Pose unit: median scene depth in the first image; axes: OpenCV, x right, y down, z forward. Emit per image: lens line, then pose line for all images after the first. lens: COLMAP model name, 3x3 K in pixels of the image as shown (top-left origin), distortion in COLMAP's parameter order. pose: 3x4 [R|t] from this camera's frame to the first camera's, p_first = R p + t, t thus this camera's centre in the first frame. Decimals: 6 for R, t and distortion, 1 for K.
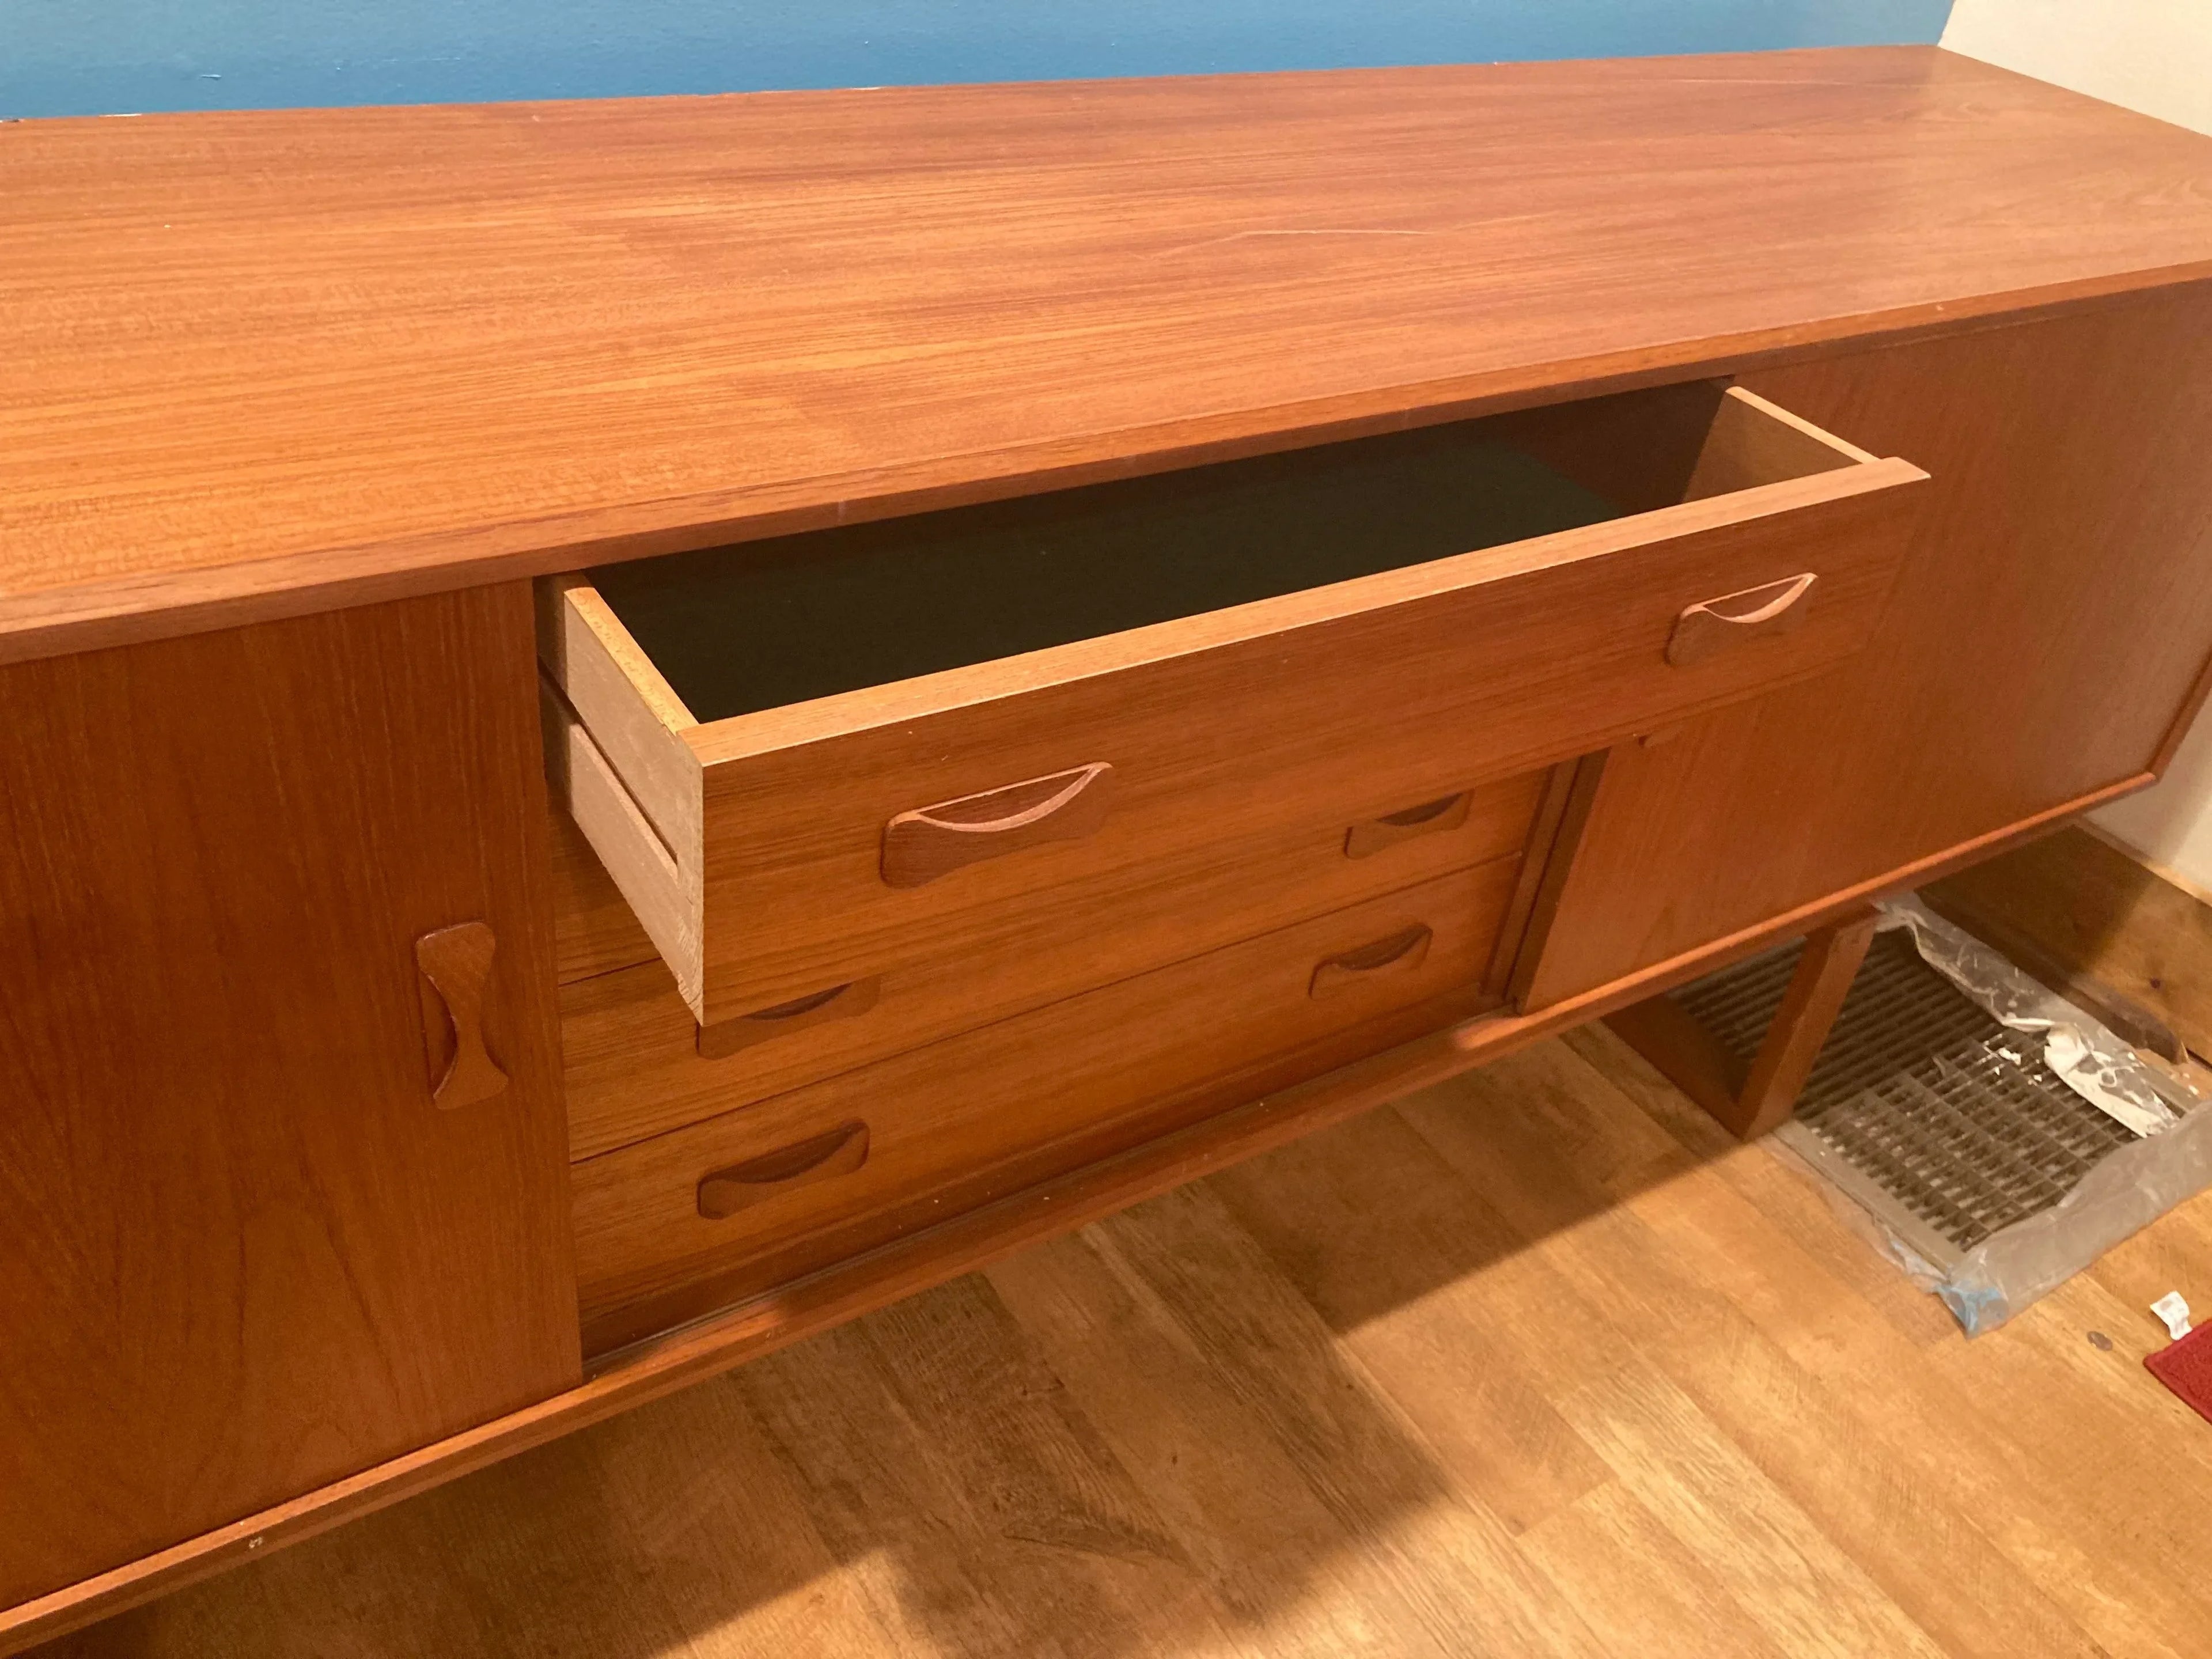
lens RADIAL K [[1845.3, 0, 1106.0], [0, 1845.3, 829.5], [0, 0, 1]] dist [0.004535, 0.015502]
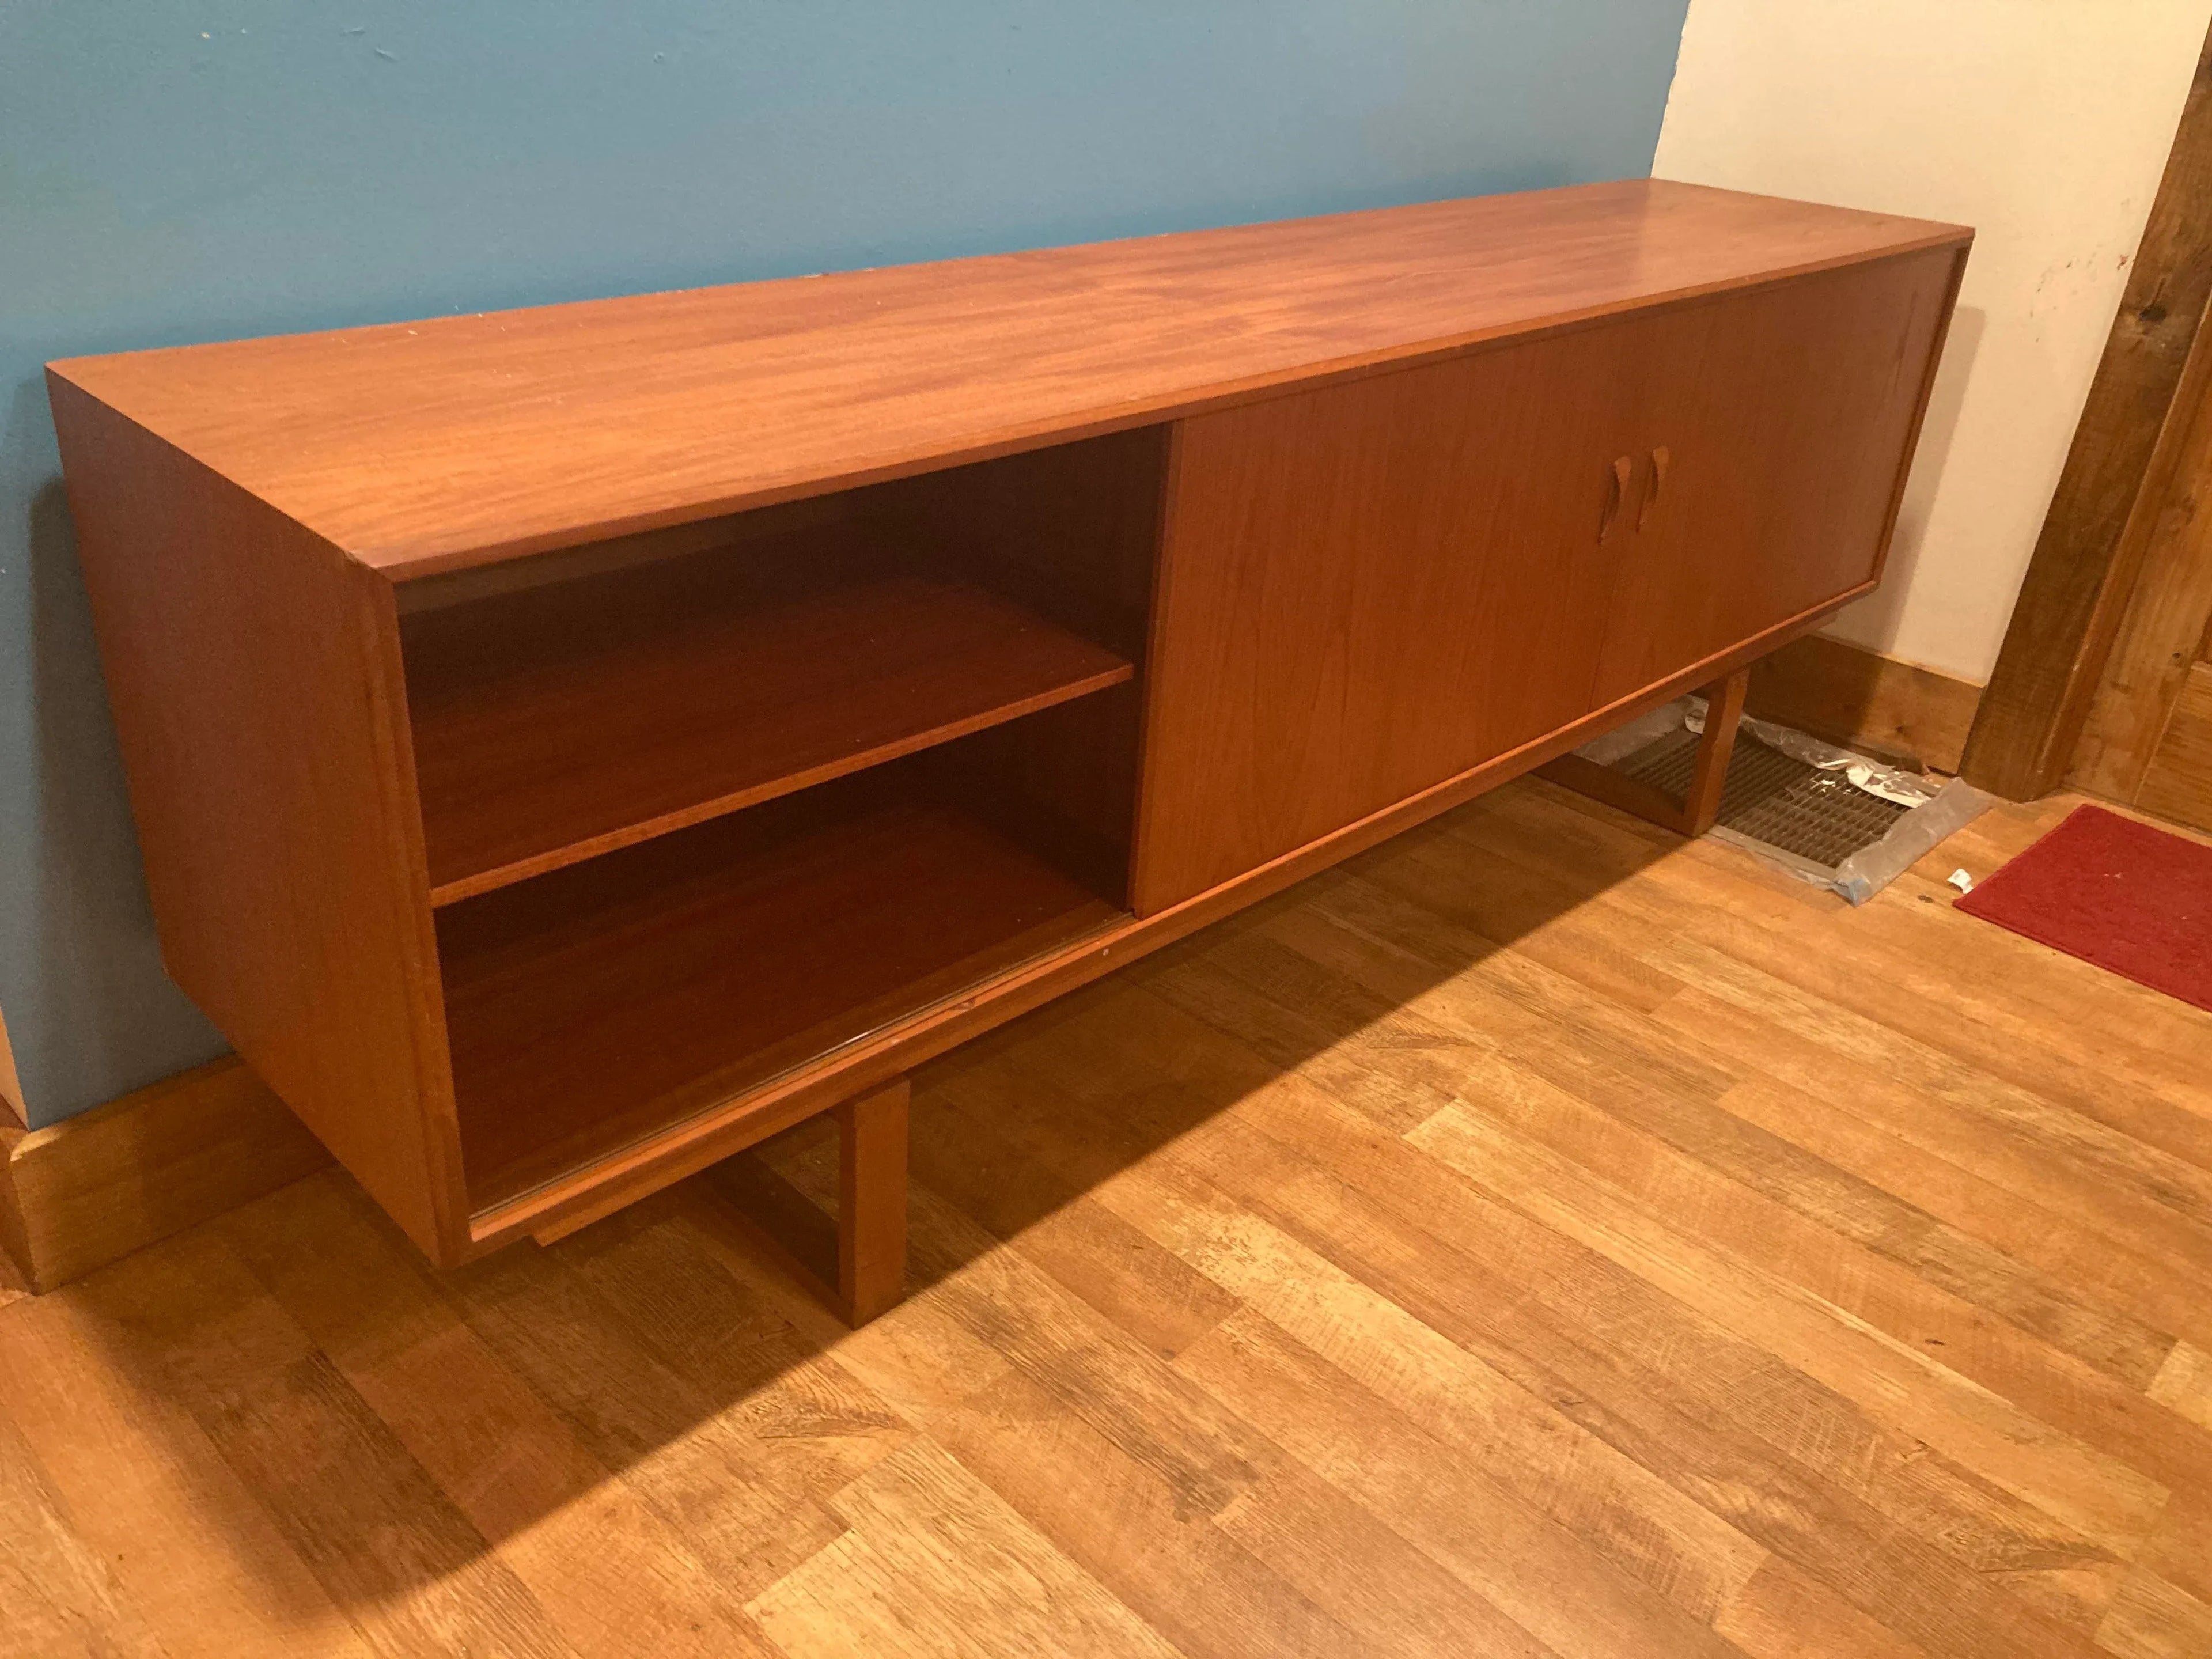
lens RADIAL K [[1845.3, 0, 1106.0], [0, 1845.3, 829.5], [0, 0, 1]] dist [0.004535, 0.015502]
pose [[0.974220, -0.152810, 0.165963, -0.428385], [0.174118, 0.977083, -0.122444, 0.281788], [-0.143449, 0.148185, 0.978501, -0.503552]]
